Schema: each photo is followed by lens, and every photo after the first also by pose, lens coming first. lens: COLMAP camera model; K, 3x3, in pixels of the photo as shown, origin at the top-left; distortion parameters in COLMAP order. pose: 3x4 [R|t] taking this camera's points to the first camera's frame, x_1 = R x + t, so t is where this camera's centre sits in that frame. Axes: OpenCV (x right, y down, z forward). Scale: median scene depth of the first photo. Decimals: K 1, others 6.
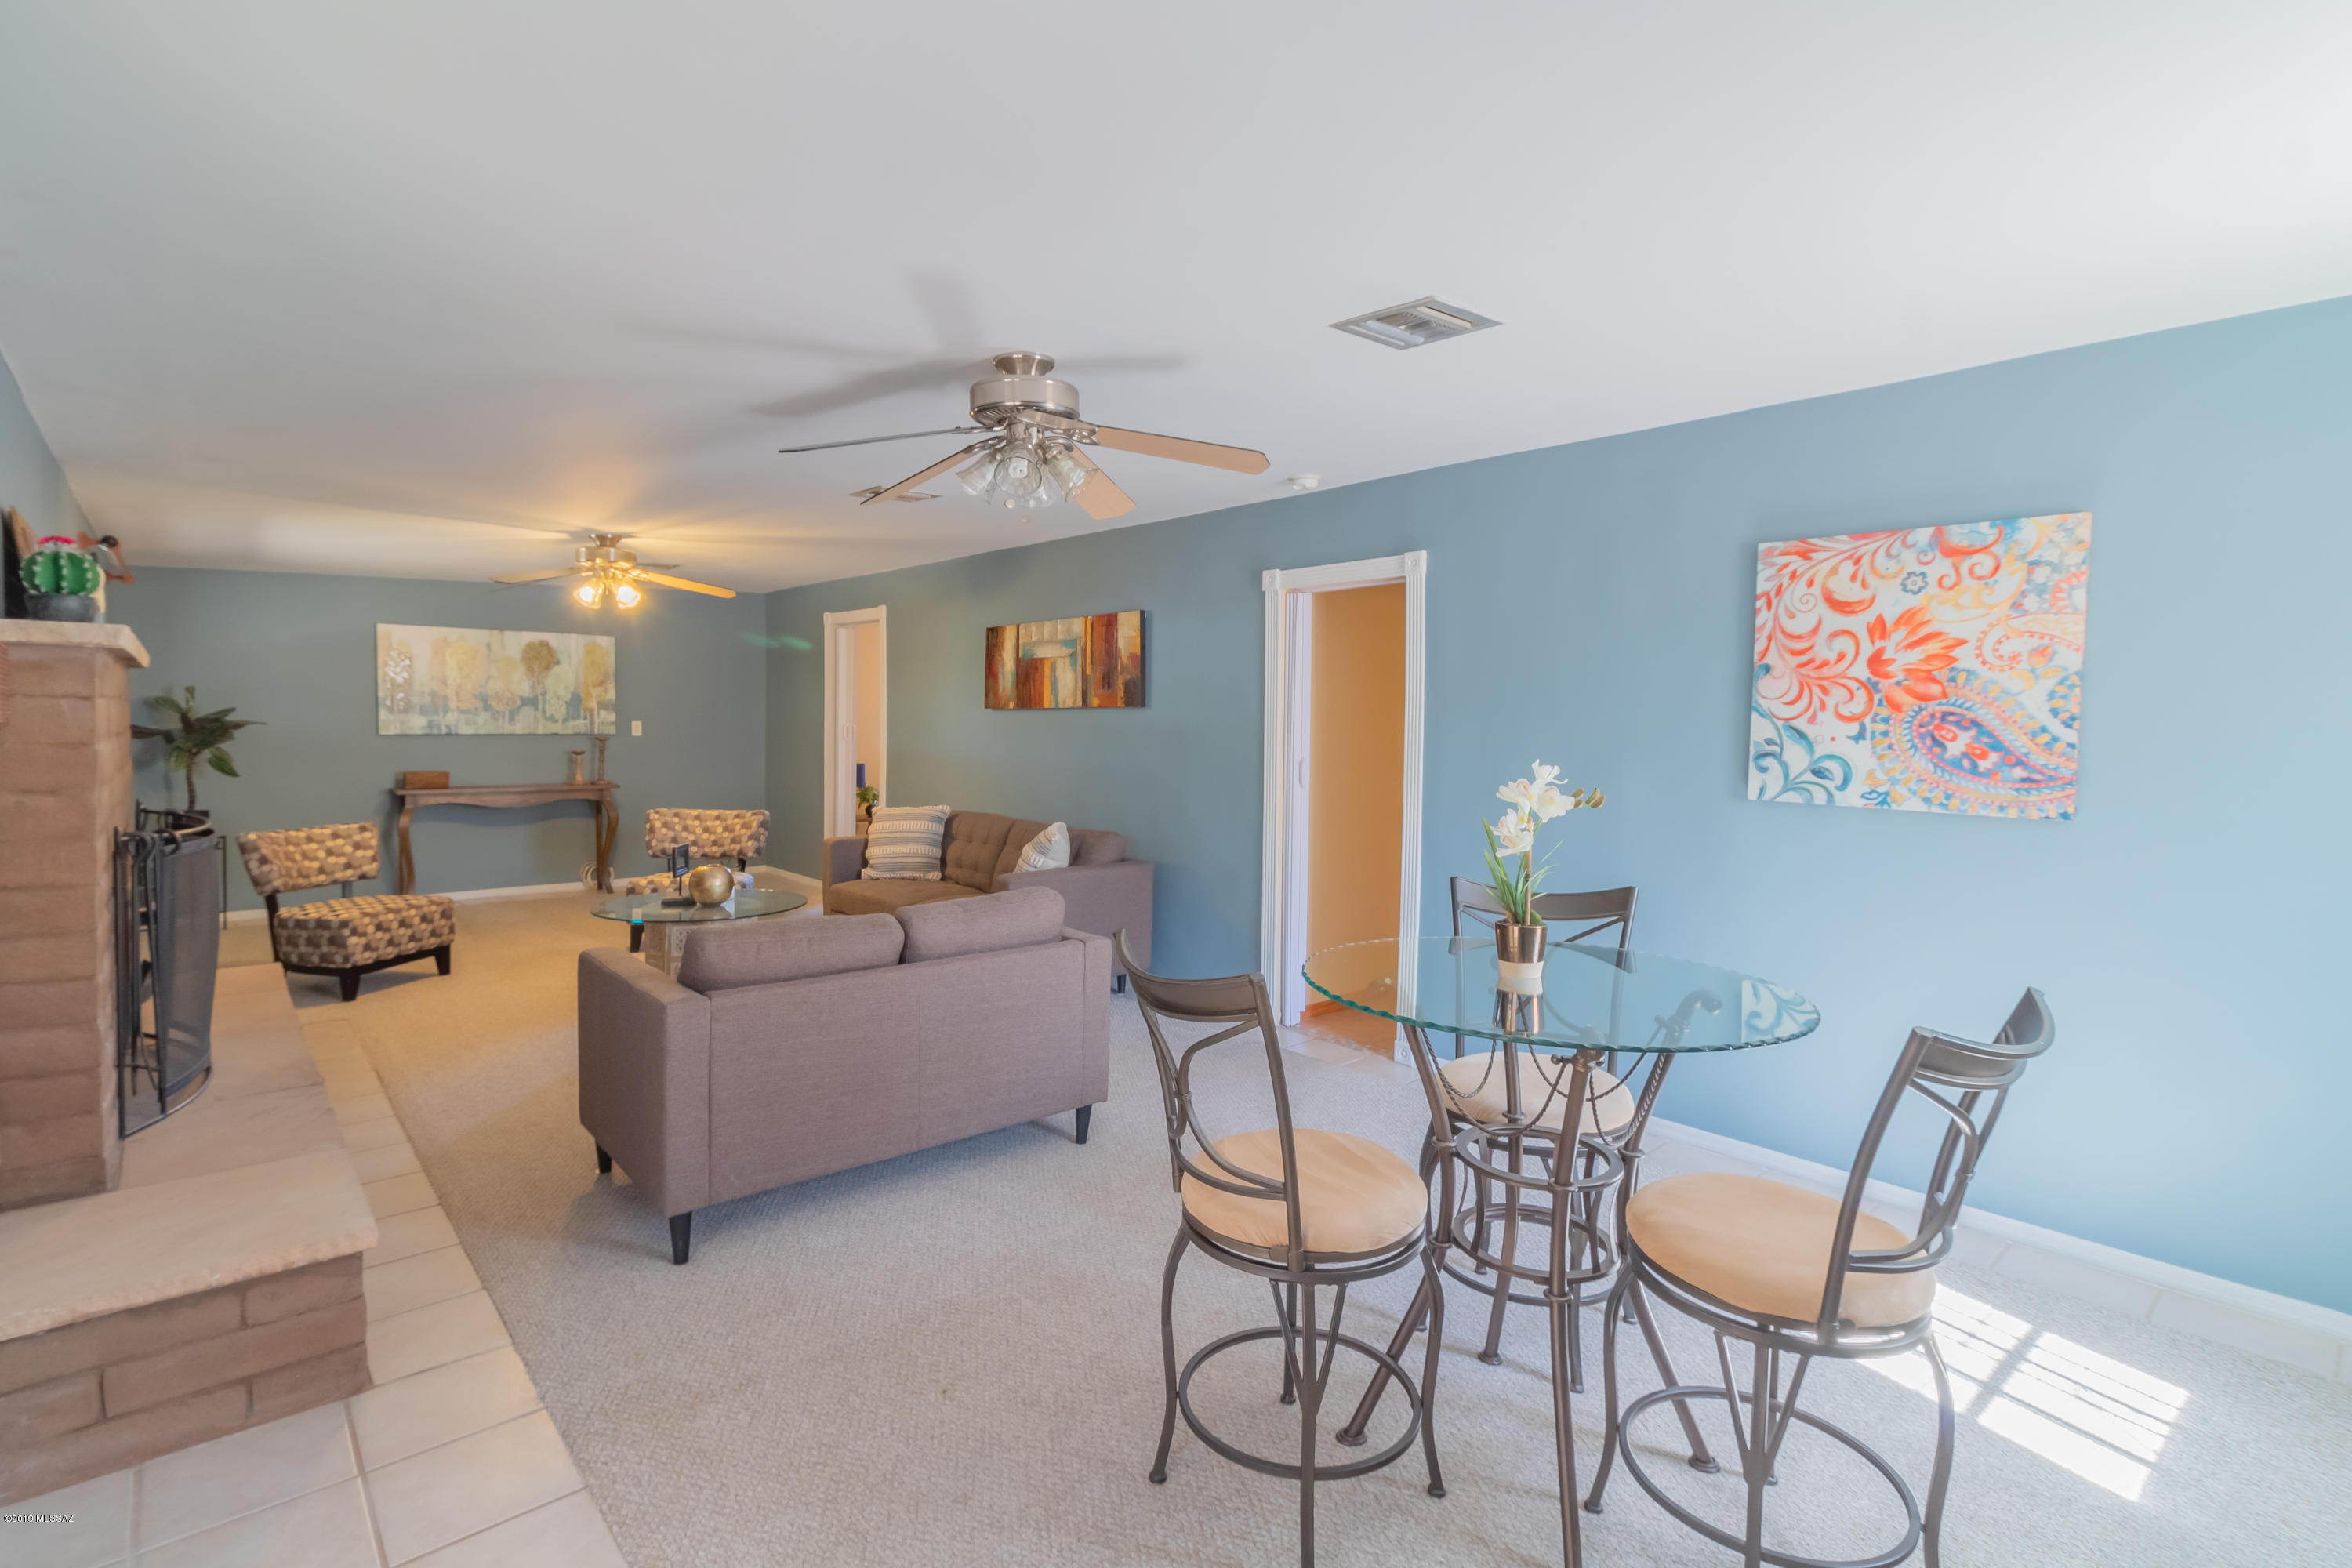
lens RADIAL K [[1106.0, 0, 1155.1], [0, 1106.0, 752.8], [0, 0, 1]] dist [0.002634, 0.000908]
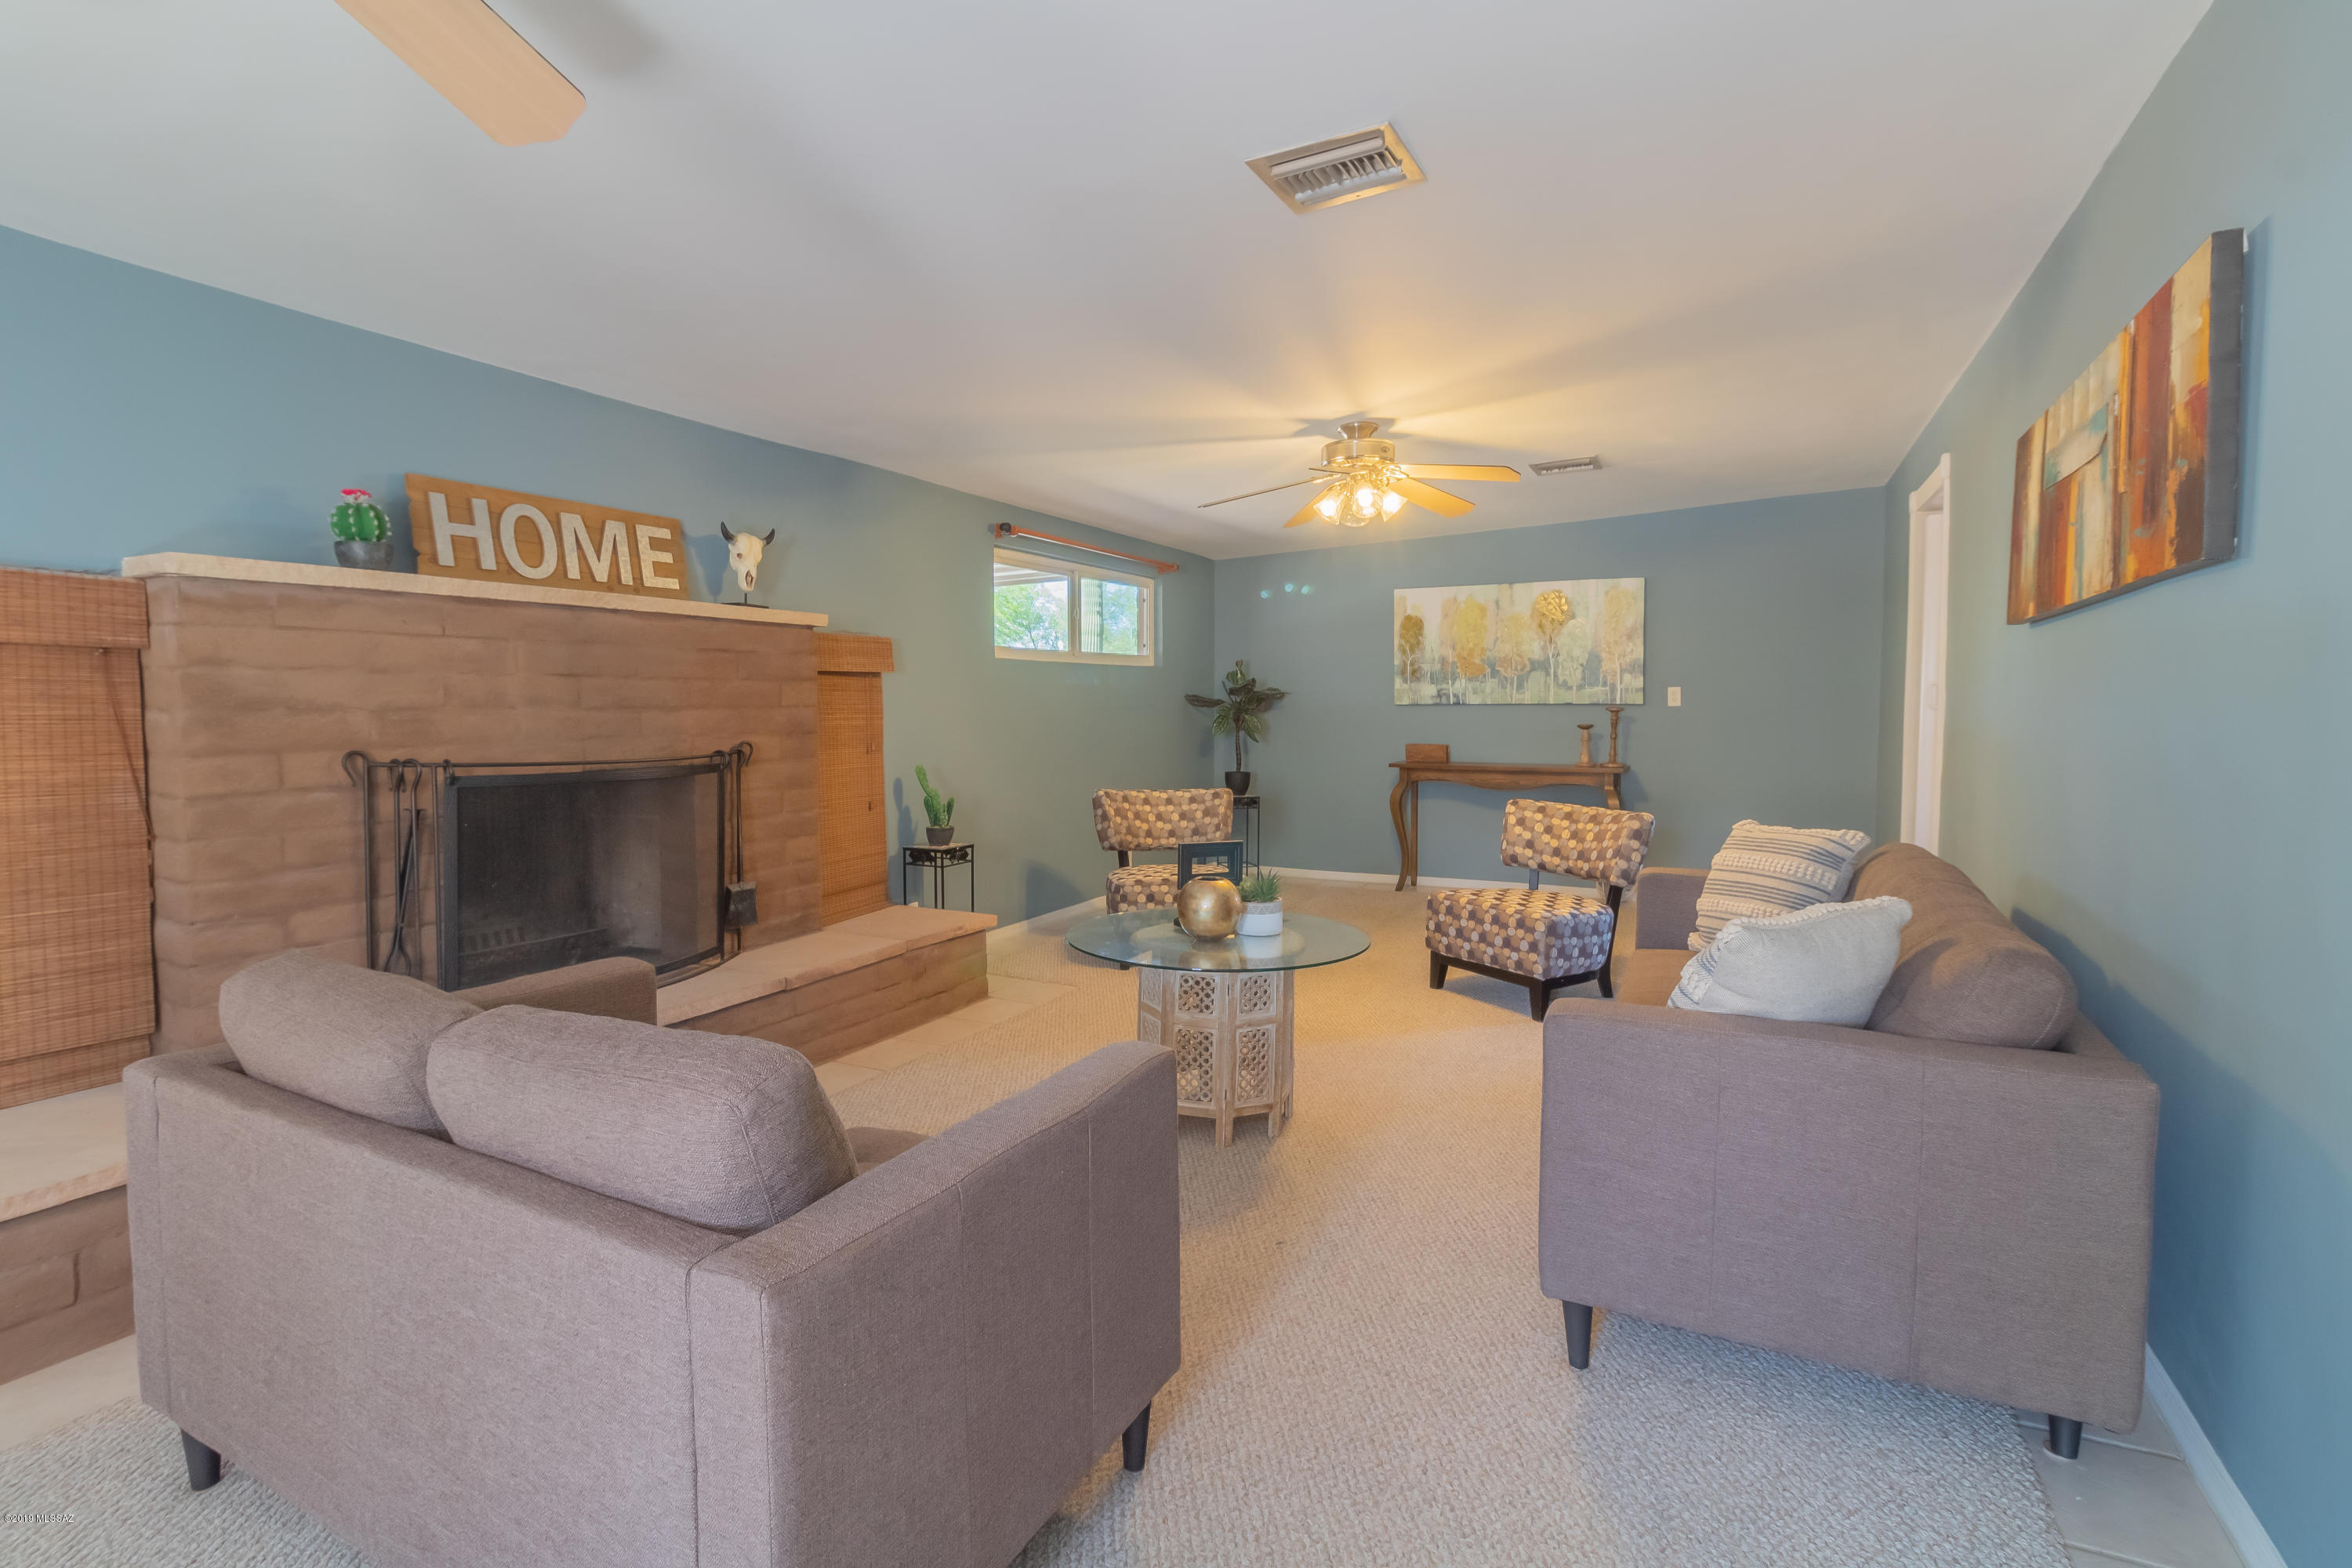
lens RADIAL K [[1106.0, 0, 1169.5], [0, 1106.0, 760.1], [0, 0, 1]] dist [0.002634, 0.000908]
pose [[0.369457, 0.035983, -0.928551, 0.135169], [-0.023517, 0.999292, 0.029367, 0.009132], [0.928950, 0.010987, 0.370042, 0.511091]]
